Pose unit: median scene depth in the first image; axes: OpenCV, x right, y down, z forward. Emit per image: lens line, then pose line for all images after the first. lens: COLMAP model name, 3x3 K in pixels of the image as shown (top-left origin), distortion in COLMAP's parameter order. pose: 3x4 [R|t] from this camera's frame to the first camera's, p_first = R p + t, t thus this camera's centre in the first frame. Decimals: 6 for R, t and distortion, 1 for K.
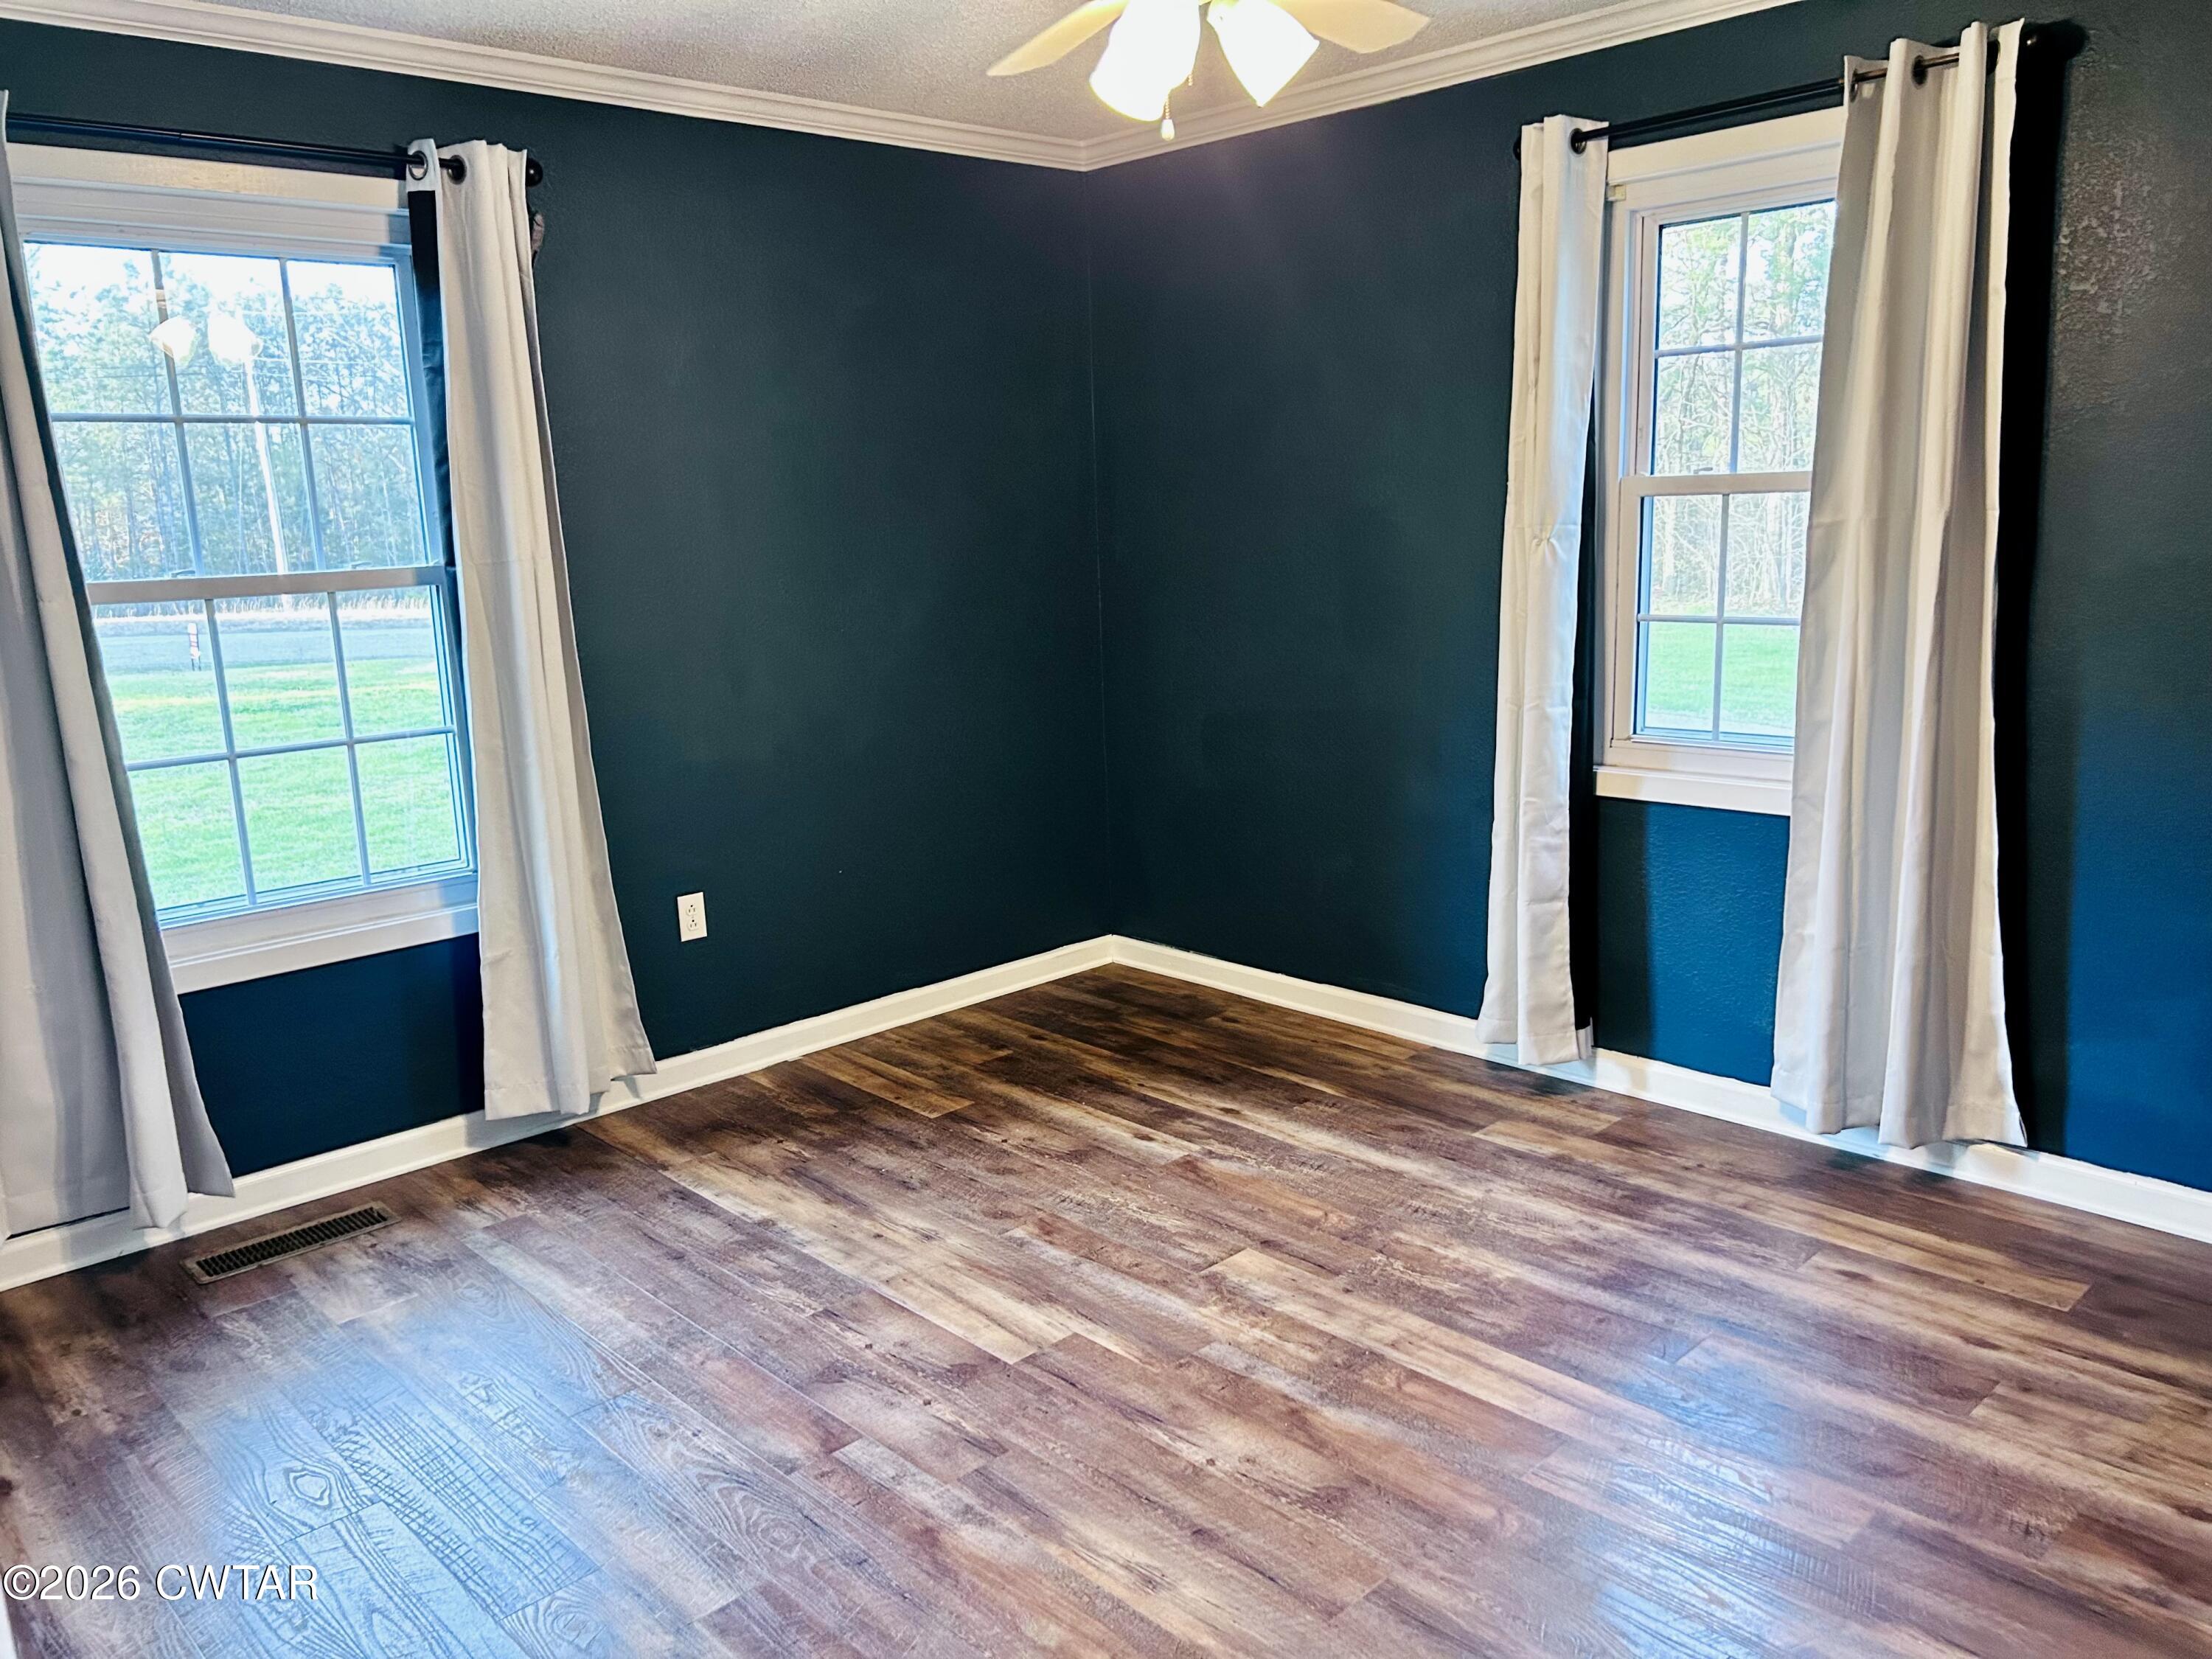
lens RADIAL K [[1655.0, 0, 1106.0], [0, 1655.0, 829.5], [0, 0, 1]] dist [-0.003448, -0.003454]
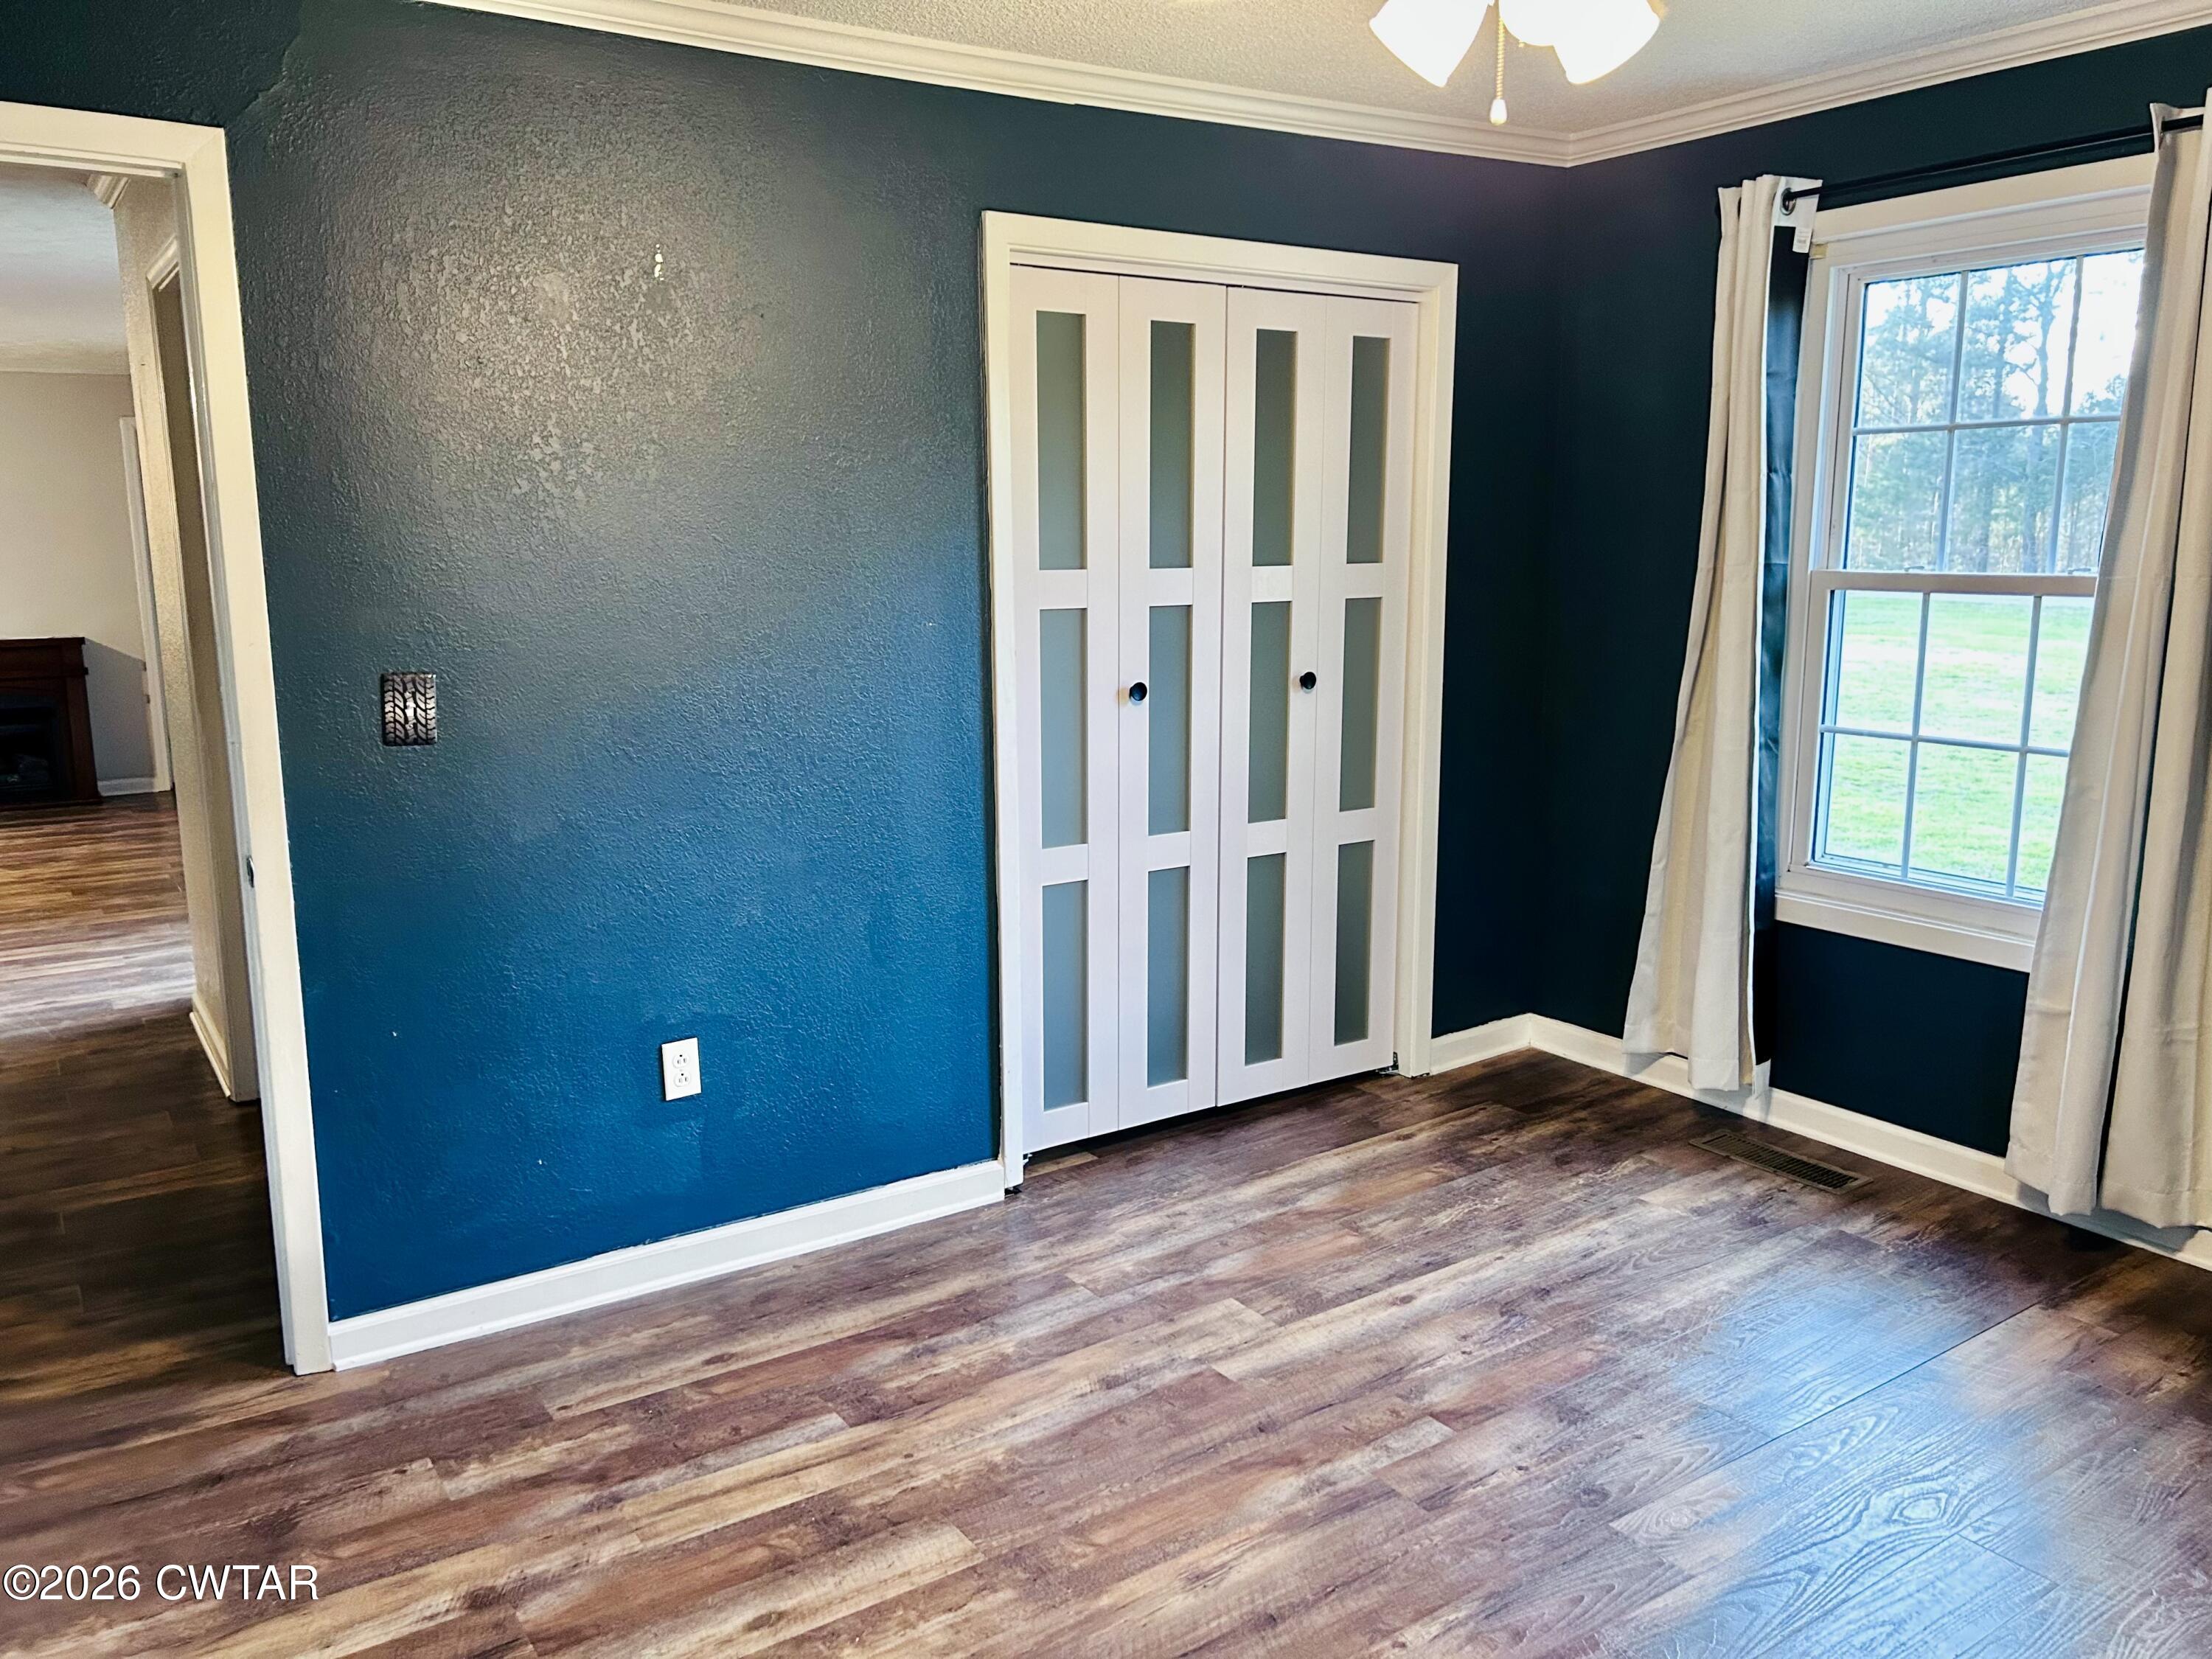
lens RADIAL K [[1667.3, 0, 1106.0], [0, 1667.3, 829.5], [0, 0, 1]] dist [0.009357, 0.002776]
pose [[-0.165211, 0.216933, -0.962105, 0.698859], [-0.178369, 0.952851, 0.245476, -0.181714], [0.969995, 0.212165, -0.118728, 0.708473]]
